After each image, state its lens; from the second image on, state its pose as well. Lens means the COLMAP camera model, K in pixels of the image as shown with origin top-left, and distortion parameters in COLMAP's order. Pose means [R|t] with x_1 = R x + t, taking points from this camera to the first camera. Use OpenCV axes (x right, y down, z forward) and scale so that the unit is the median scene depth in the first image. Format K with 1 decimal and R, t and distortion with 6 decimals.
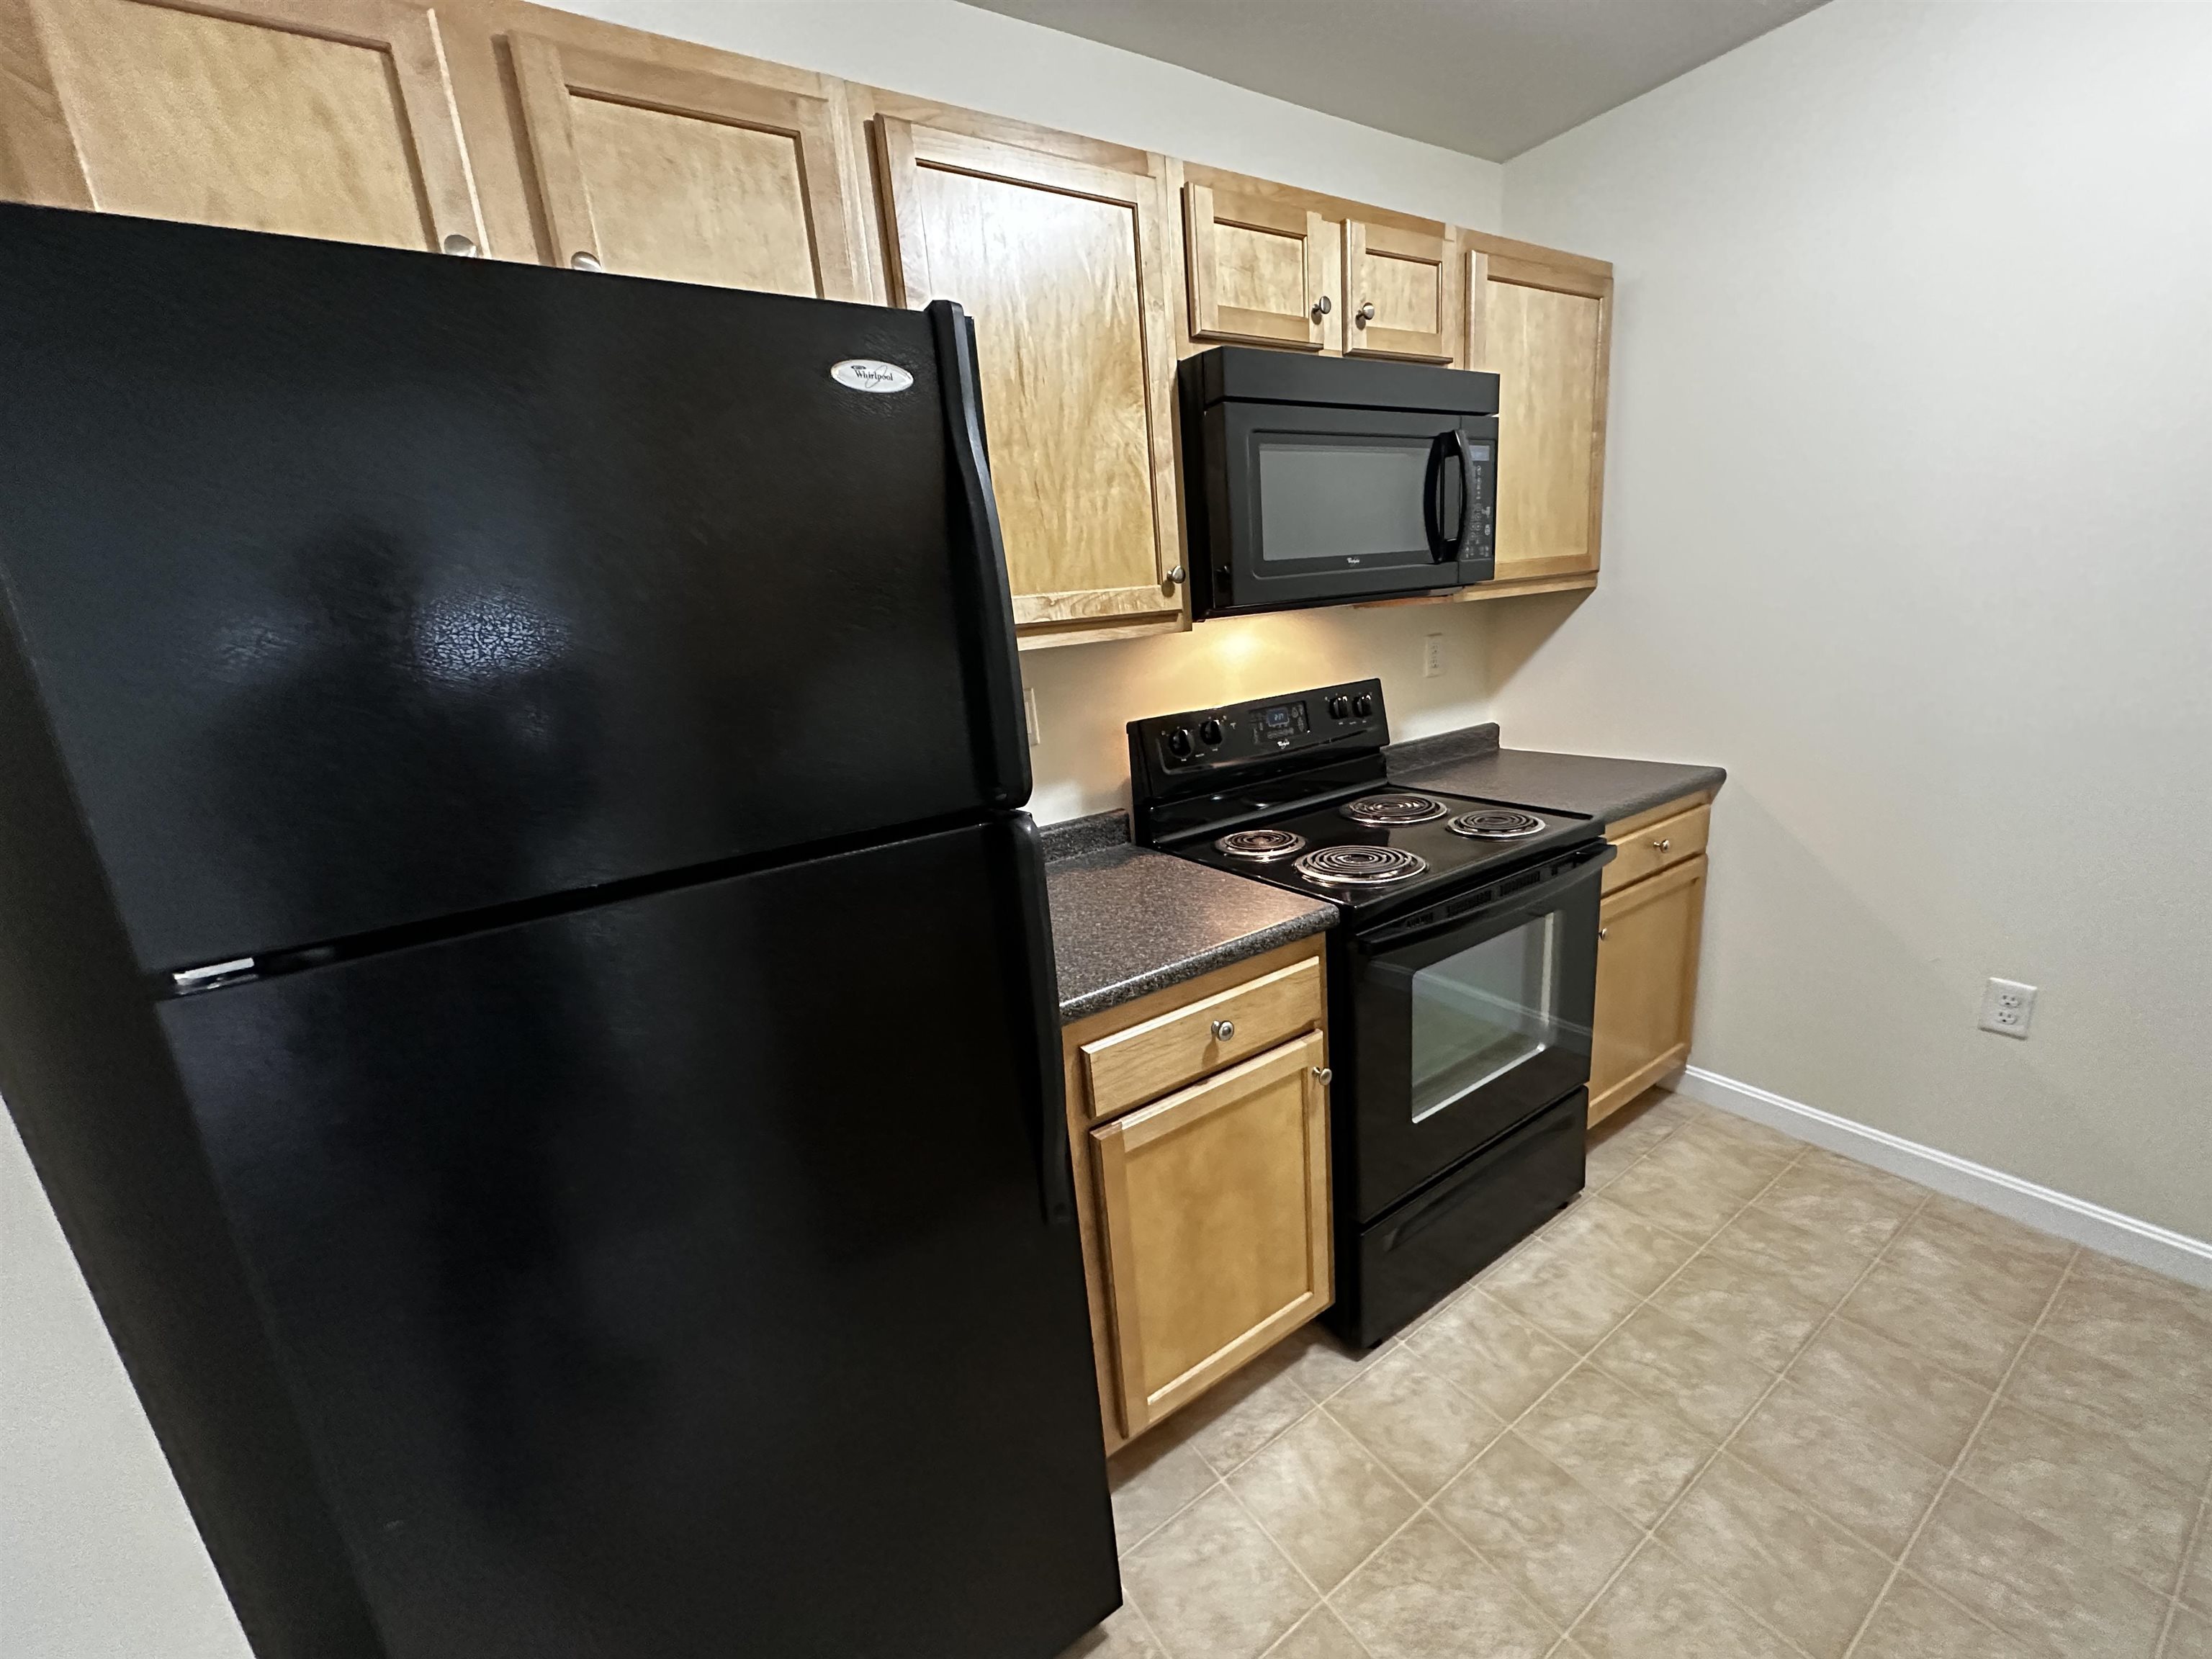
lens RADIAL K [[885.2, 0, 1107.8], [0, 885.2, 832.1], [0, 0, 1]] dist [-0.000101, 0.000295]
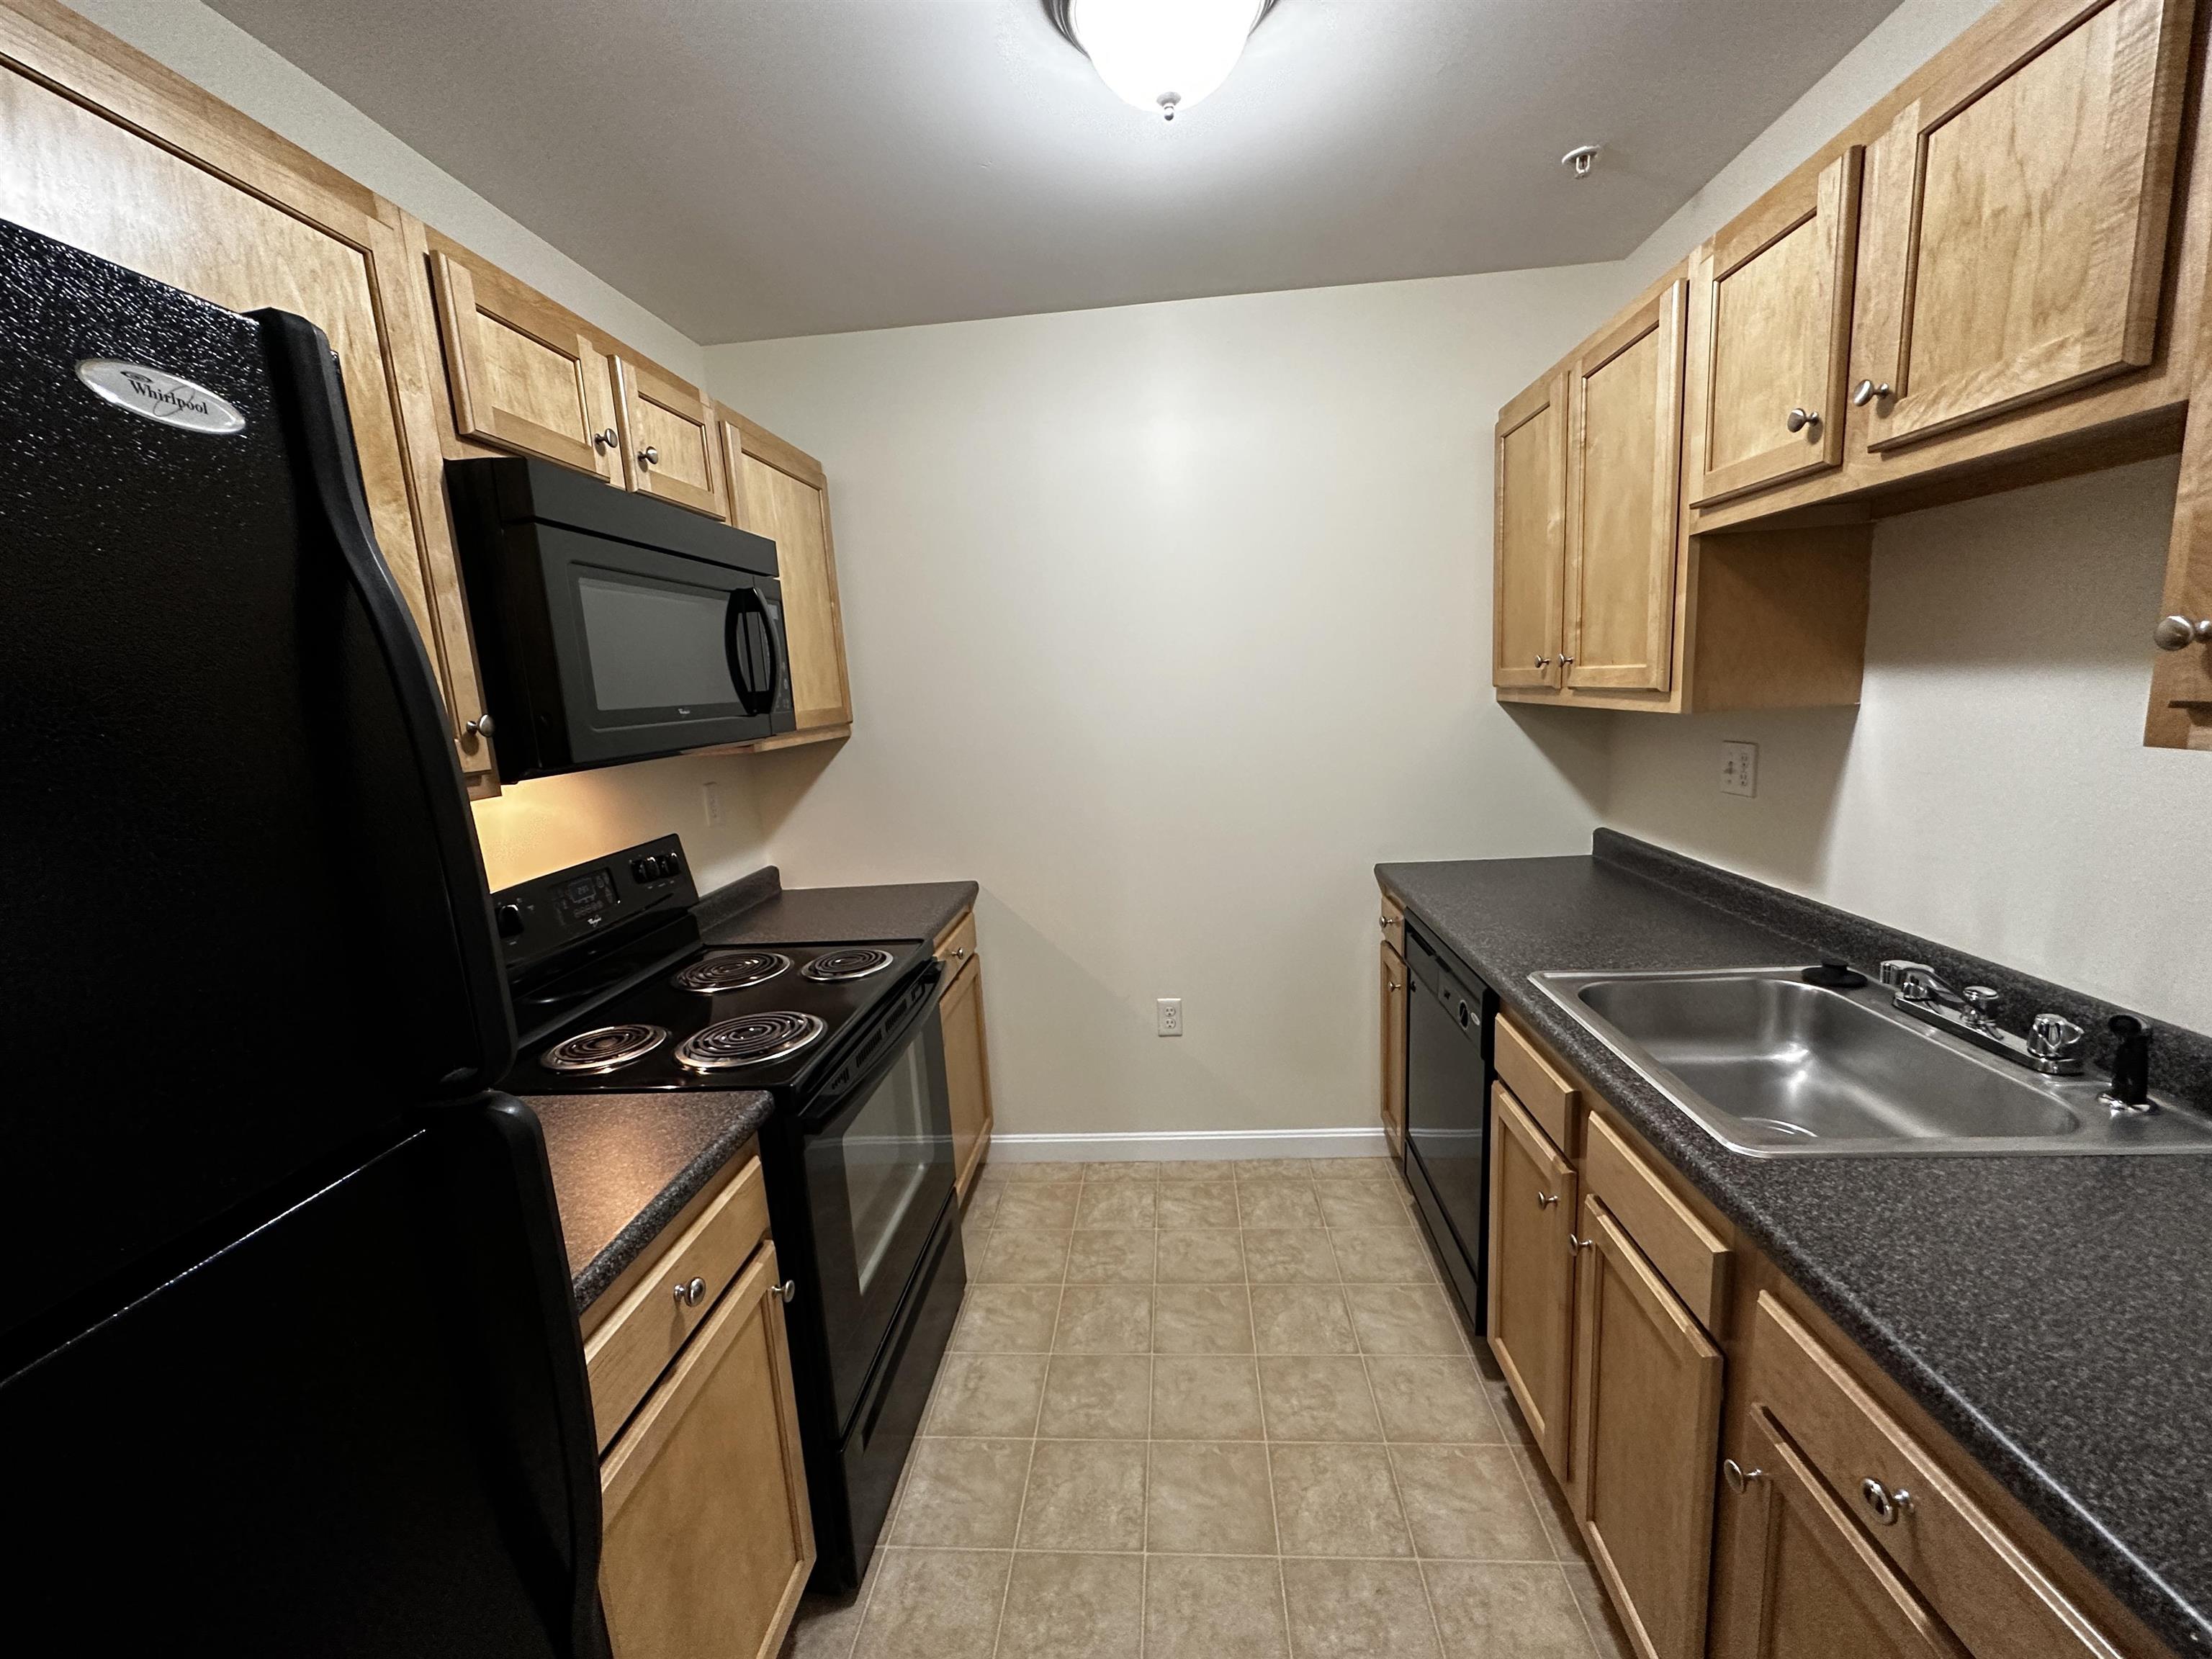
lens RADIAL K [[885.2, 0, 1107.8], [0, 885.2, 832.1], [0, 0, 1]] dist [-0.000101, 0.000295]
pose [[0.615455, -0.085796, 0.783488, -0.173296], [0.204233, 0.977465, -0.053395, -0.044878], [-0.761251, 0.192876, 0.619108, 0.120102]]
